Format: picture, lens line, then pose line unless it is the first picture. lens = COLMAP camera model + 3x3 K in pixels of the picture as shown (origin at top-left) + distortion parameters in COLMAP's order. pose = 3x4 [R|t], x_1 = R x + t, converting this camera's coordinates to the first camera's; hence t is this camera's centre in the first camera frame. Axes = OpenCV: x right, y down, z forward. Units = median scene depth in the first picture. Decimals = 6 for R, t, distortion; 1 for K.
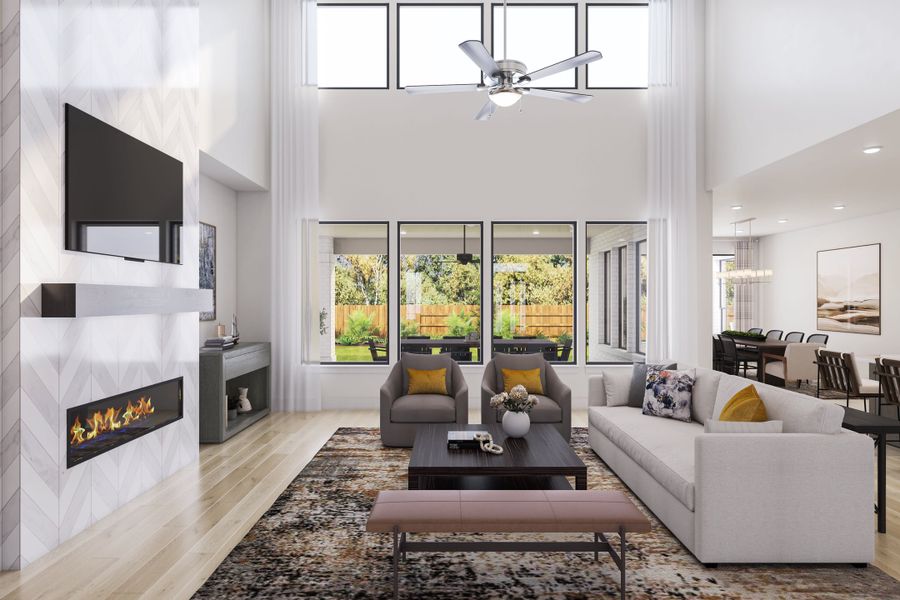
lens RADIAL K [[513.1, 0, 450.0], [0, 513.1, 300.0], [0, 0, 1]] dist [-0.000243, -0.000162]
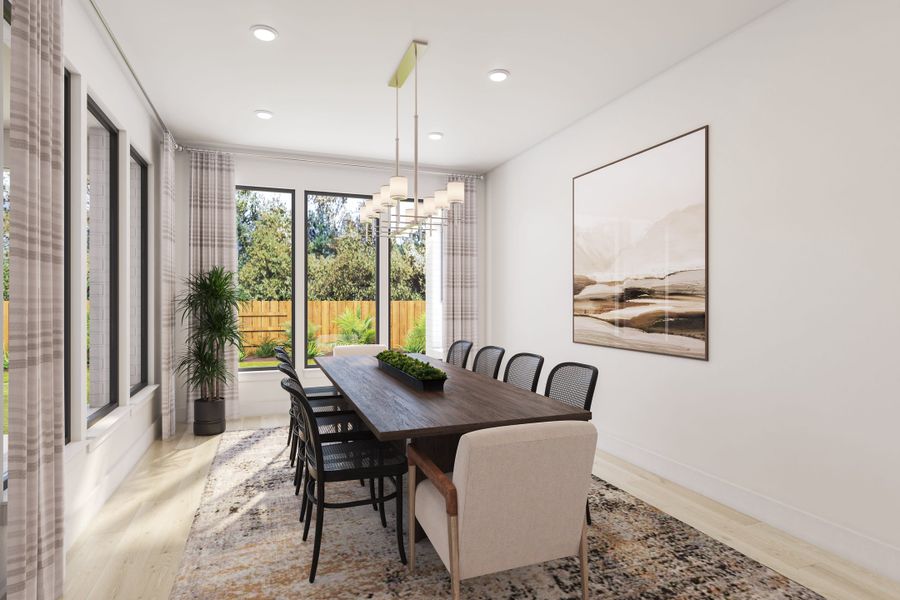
lens RADIAL K [[482.6, 0, 450.0], [0, 482.6, 300.0], [0, 0, 1]] dist [-0.001310, -0.000213]
pose [[0.934285, 0.000167, 0.356527, 0.487643], [-0.000097, 1.000000, -0.000214, 0.020493], [-0.356527, 0.000165, 0.934285, 0.675019]]
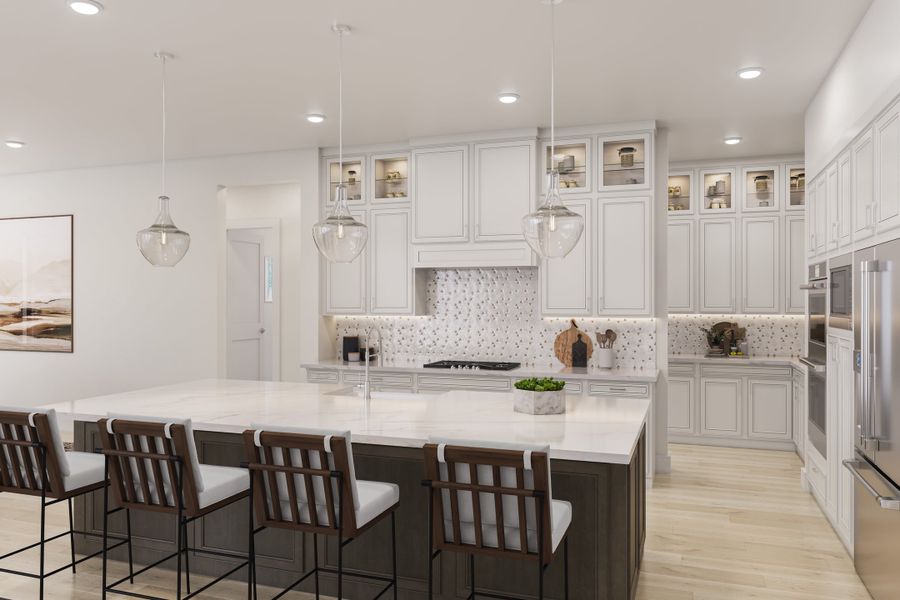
lens RADIAL K [[679.3, 0, 450.0], [0, 679.3, 300.0], [0, 0, 1]] dist [0.003401, 0.001750]
pose [[0.336591, -0.000302, 0.941651, 0.160205], [0.000280, 1.000000, 0.000221, -0.000079], [-0.941651, 0.000189, 0.336591, 0.224247]]
